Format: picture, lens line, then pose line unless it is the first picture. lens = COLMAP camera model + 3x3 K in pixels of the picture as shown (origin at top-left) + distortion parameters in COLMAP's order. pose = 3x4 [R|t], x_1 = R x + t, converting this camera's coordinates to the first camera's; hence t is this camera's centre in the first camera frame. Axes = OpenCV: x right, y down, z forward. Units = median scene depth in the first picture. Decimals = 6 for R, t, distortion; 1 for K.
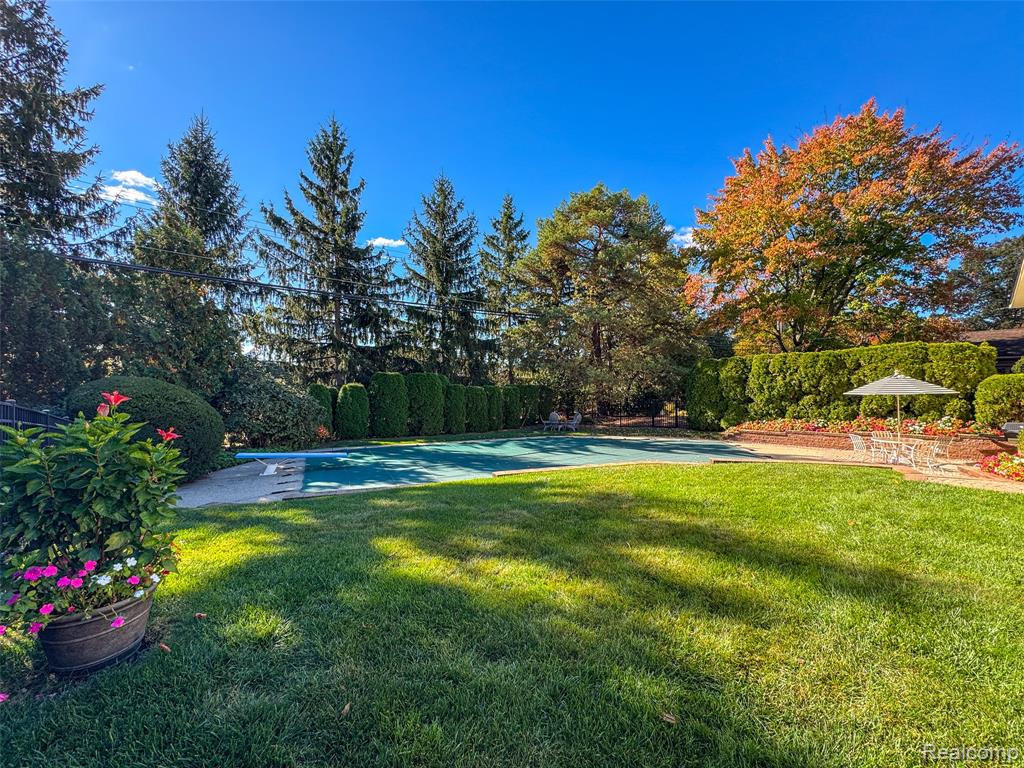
lens RADIAL K [[412.2, 0, 512.0], [0, 412.2, 384.0], [0, 0, 1]] dist [-0.009755, -0.000899]
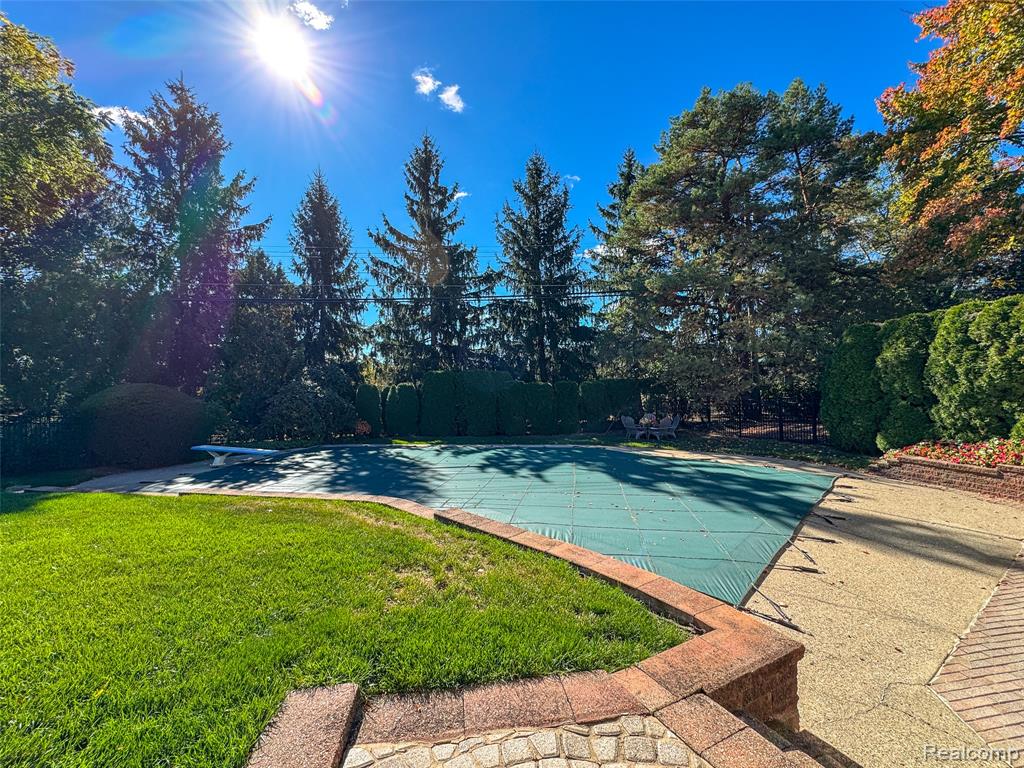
lens RADIAL K [[412.2, 0, 512.0], [0, 412.2, 384.0], [0, 0, 1]] dist [-0.009755, -0.000899]
pose [[0.824904, -0.021085, -0.564879, 0.368240], [0.026857, 0.999637, 0.001908, 0.006032], [0.564634, -0.016745, 0.825171, 0.253858]]
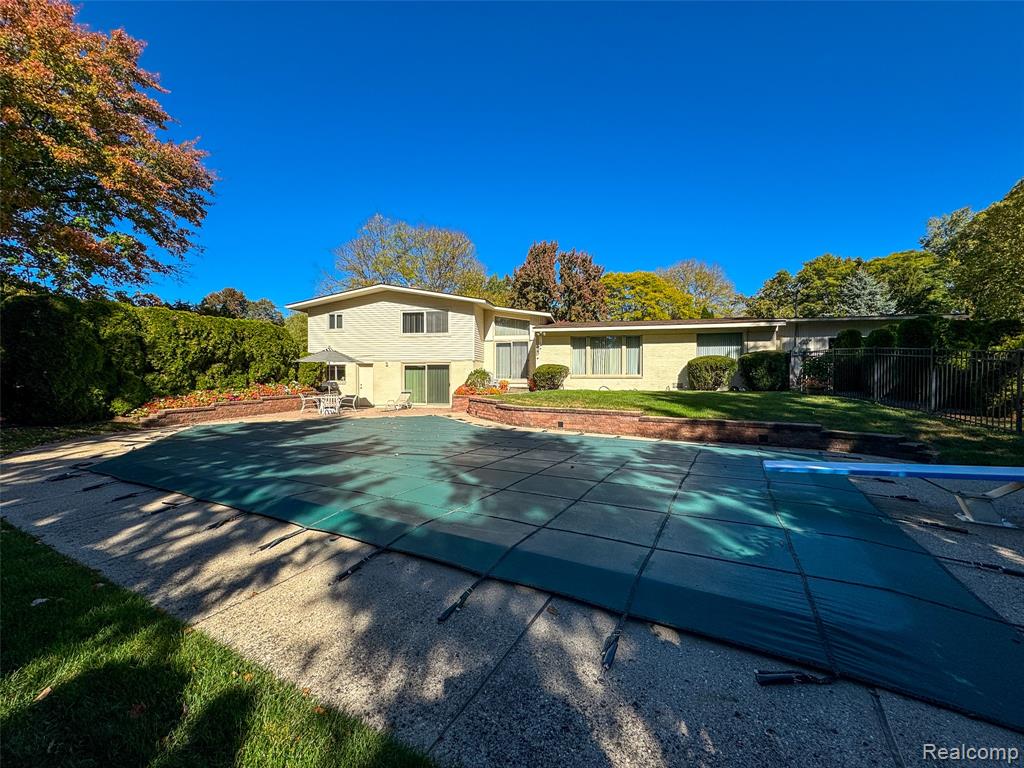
lens RADIAL K [[412.2, 0, 512.0], [0, 412.2, 384.0], [0, 0, 1]] dist [-0.009755, -0.000899]
pose [[-0.597065, -0.015811, 0.802037, -0.311547], [-0.011322, 0.999872, 0.011282, 0.042491], [-0.802113, -0.002344, -0.597168, 0.777441]]
